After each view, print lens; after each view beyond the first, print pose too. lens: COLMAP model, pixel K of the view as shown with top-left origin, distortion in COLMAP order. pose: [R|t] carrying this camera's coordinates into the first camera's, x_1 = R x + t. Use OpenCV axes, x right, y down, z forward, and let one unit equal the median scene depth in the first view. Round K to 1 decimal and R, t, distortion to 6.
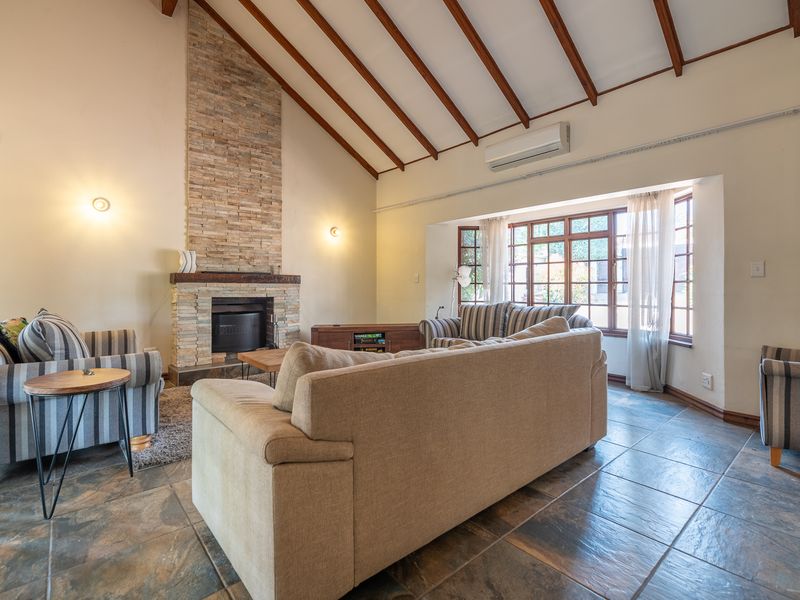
lens RADIAL K [[393.0, 0, 400.0], [0, 393.0, 300.0], [0, 0, 1]] dist [-0.001722, 0.000318]
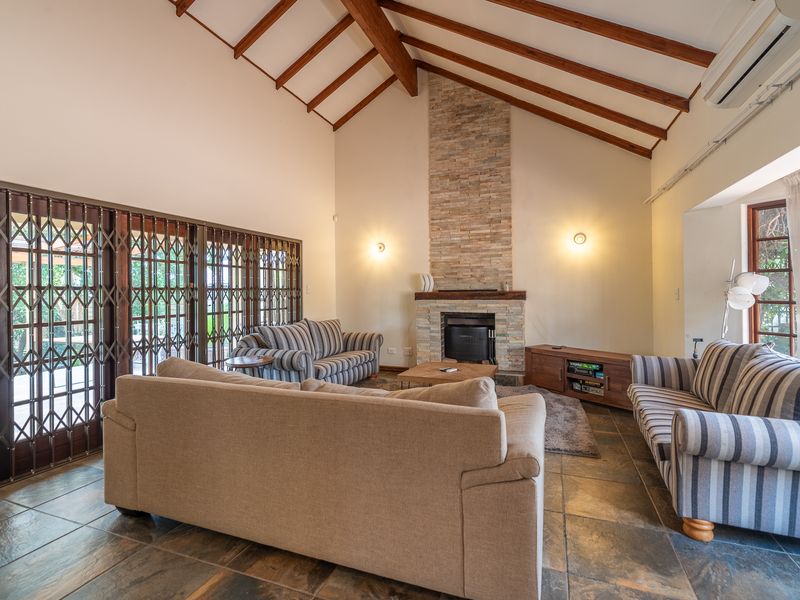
lens RADIAL K [[388.3, 0, 400.0], [0, 388.3, 300.0], [0, 0, 1]] dist [0.003525, 0.000322]
pose [[0.480800, 0.014040, -0.876718, 0.462974], [-0.016805, 0.999836, 0.006795, -0.045586], [0.876669, 0.011466, 0.480957, 0.295659]]
